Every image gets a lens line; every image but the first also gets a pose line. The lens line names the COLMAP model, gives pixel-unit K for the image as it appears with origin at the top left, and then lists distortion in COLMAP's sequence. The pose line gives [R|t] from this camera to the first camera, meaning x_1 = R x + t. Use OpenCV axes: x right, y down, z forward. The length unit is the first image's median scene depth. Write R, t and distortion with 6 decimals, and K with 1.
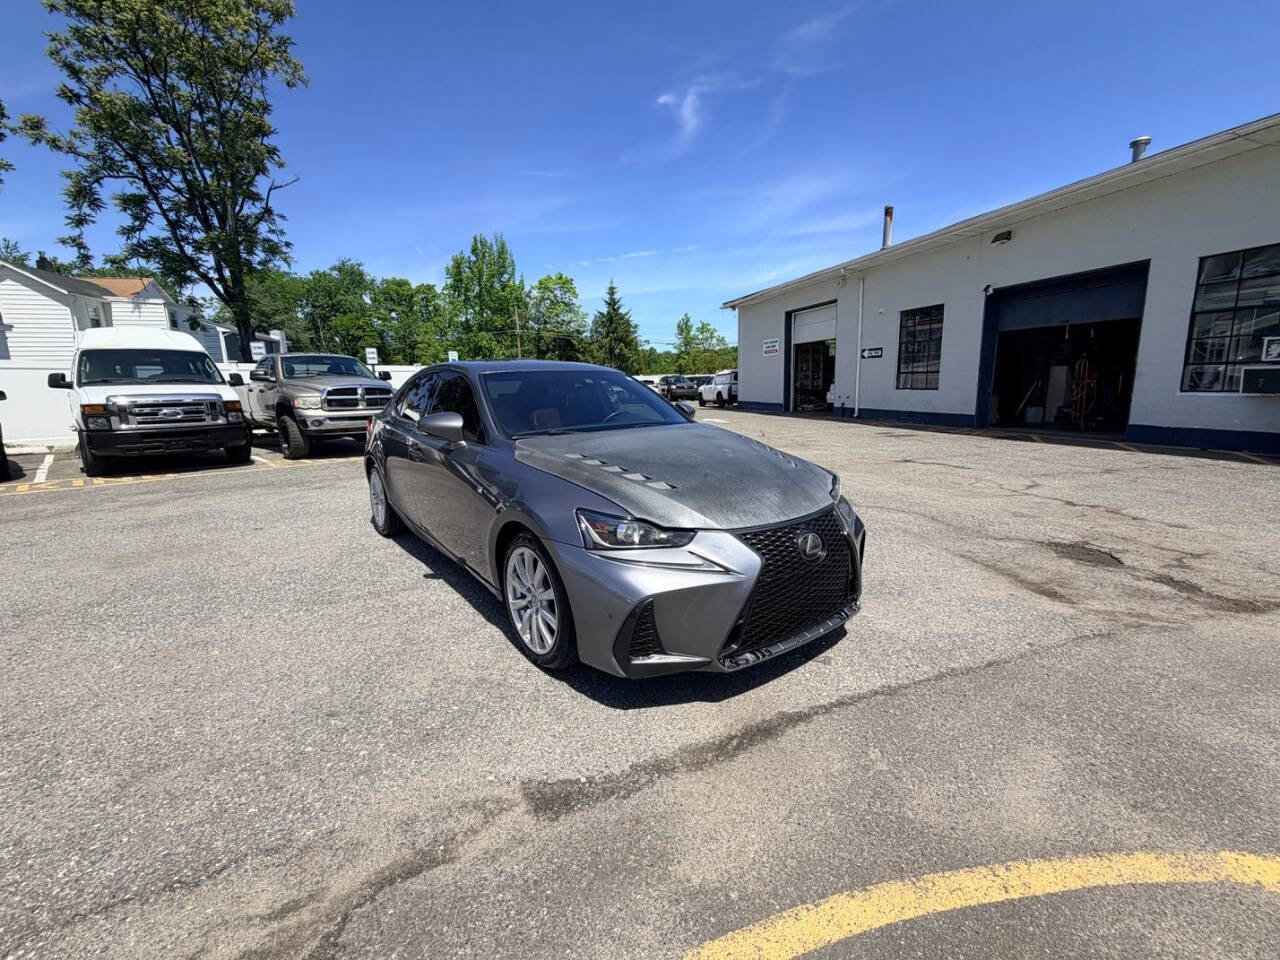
lens RADIAL K [[538.9, 0, 639.9], [0, 538.9, 478.1], [0, 0, 1]] dist [0.000951, -0.000412]
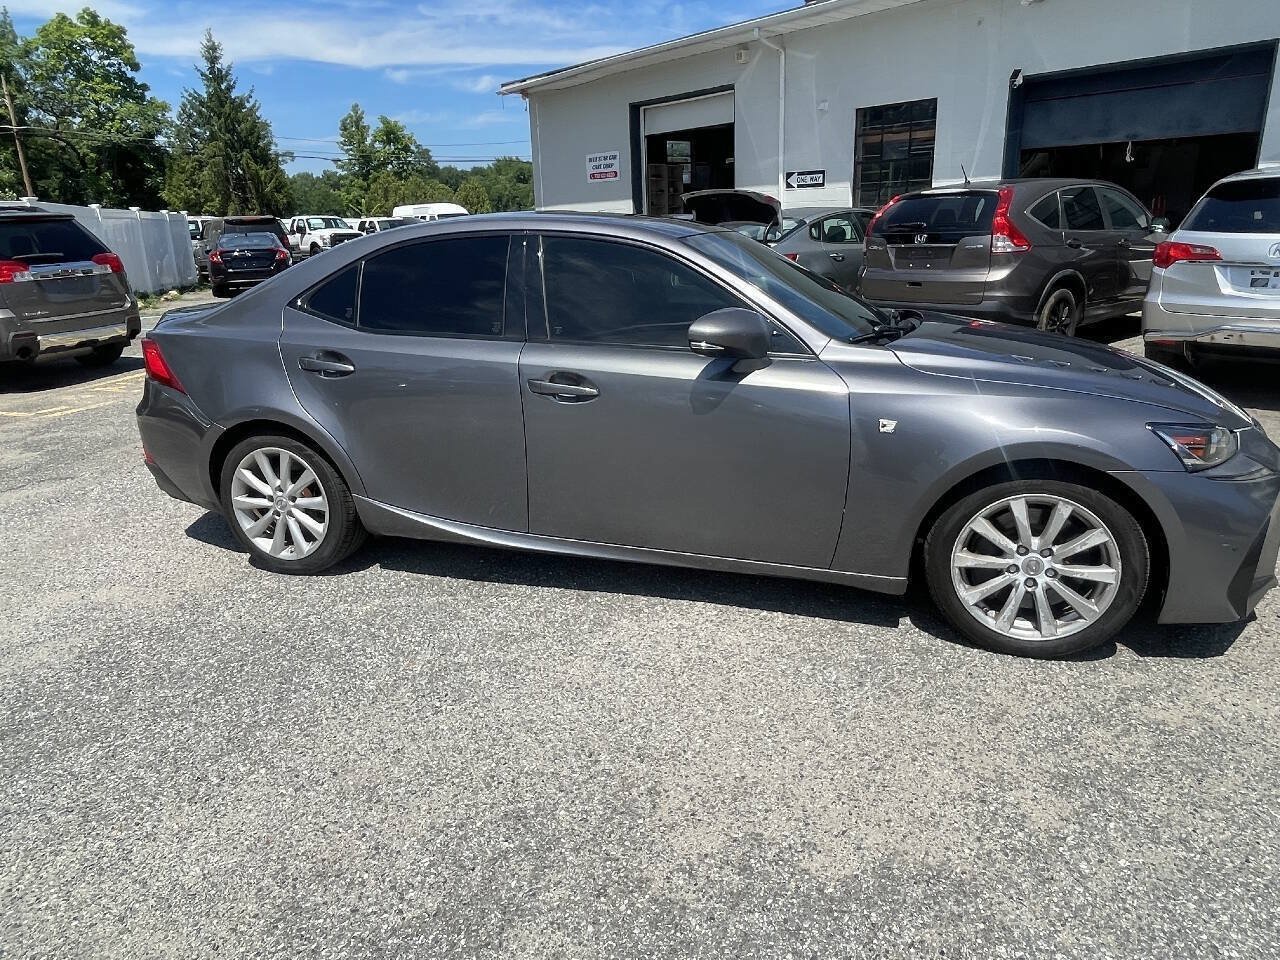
lens RADIAL K [[853.2, 0, 630.1], [0, 853.2, 471.6], [0, 0, 1]] dist [-0.000977, -0.005060]
pose [[0.920596, -0.117376, 0.372459, -0.147631], [0.078344, 0.989881, 0.118309, -0.036560], [-0.382577, -0.079735, 0.920477, 0.171529]]
